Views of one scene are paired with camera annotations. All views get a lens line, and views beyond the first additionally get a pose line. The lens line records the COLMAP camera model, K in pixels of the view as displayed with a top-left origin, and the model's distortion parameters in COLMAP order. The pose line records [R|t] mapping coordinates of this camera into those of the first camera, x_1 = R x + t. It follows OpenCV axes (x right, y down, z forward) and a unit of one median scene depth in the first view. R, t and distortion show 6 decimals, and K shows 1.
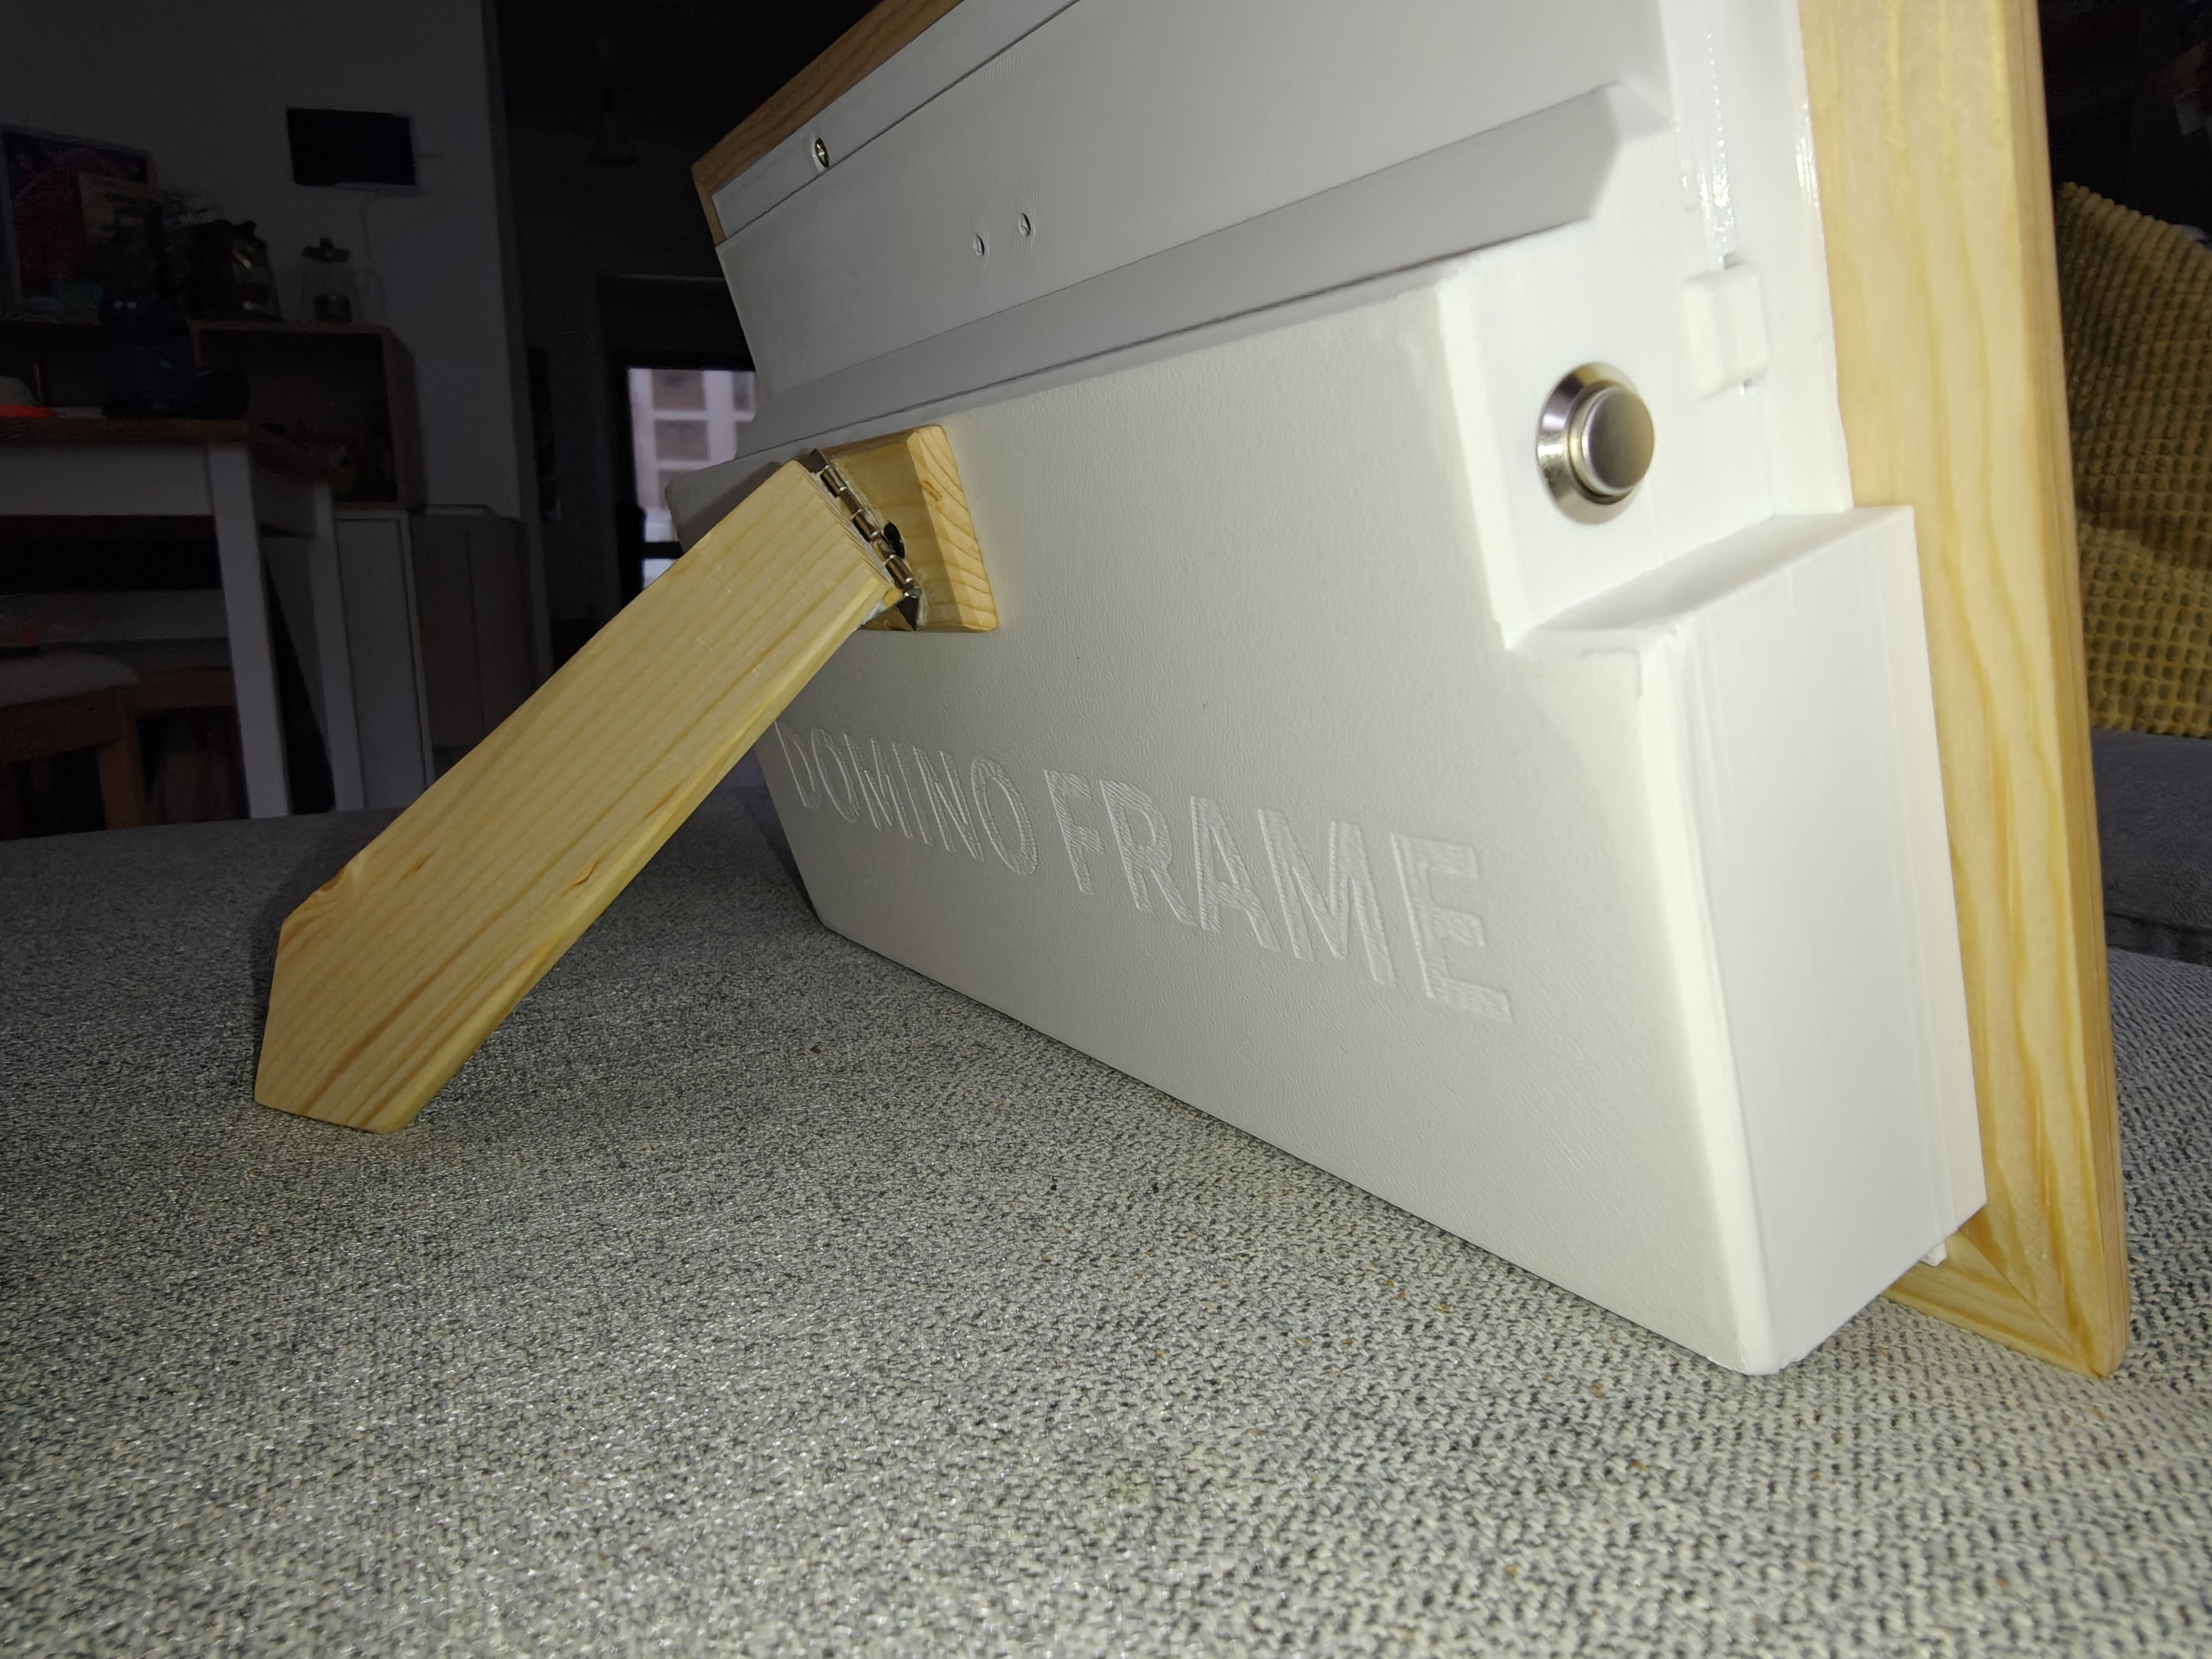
lens RADIAL K [[1532.0, 0, 1083.1], [0, 1532.0, 834.0], [0, 0, 1]] dist [-0.004851, -0.000611]
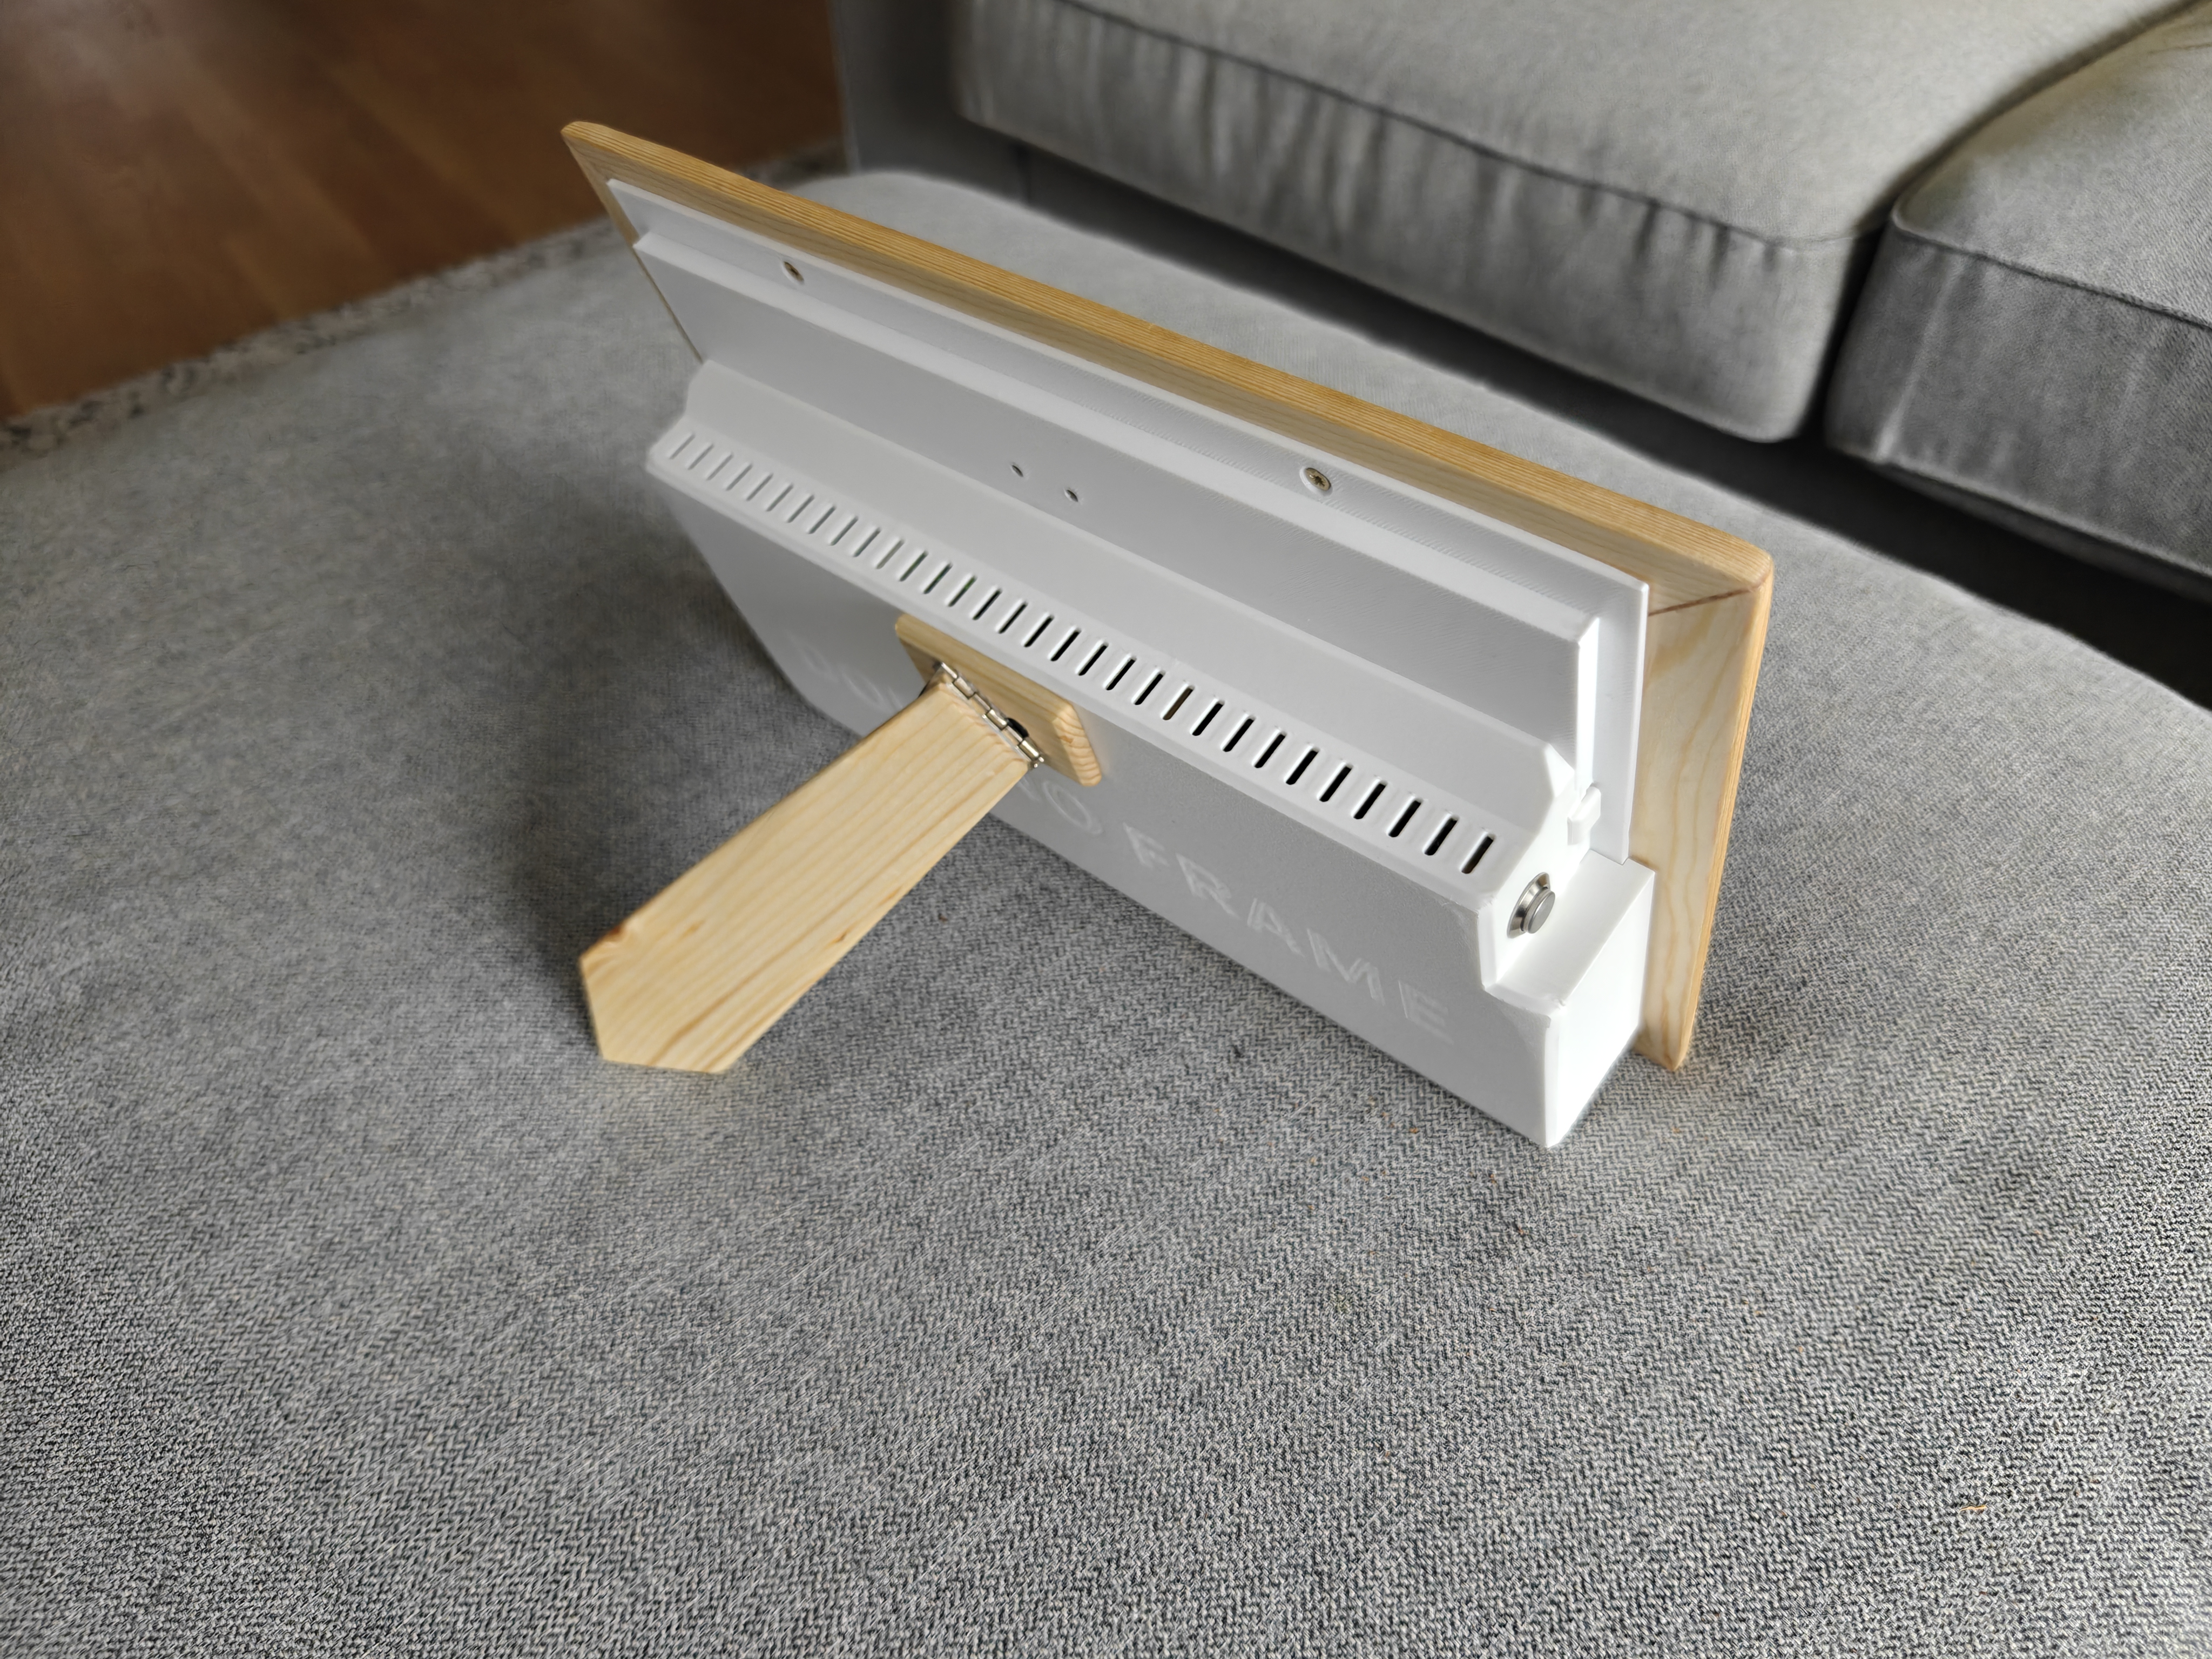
lens RADIAL K [[1574.0, 0, 1106.0], [0, 1574.0, 829.5], [0, 0, 1]] dist [0.000570, 0.000029]
pose [[0.946870, -0.251763, 0.200130, -0.400545], [0.091043, 0.806635, 0.583996, -1.066172], [-0.308461, -0.534748, 0.786700, -0.301751]]
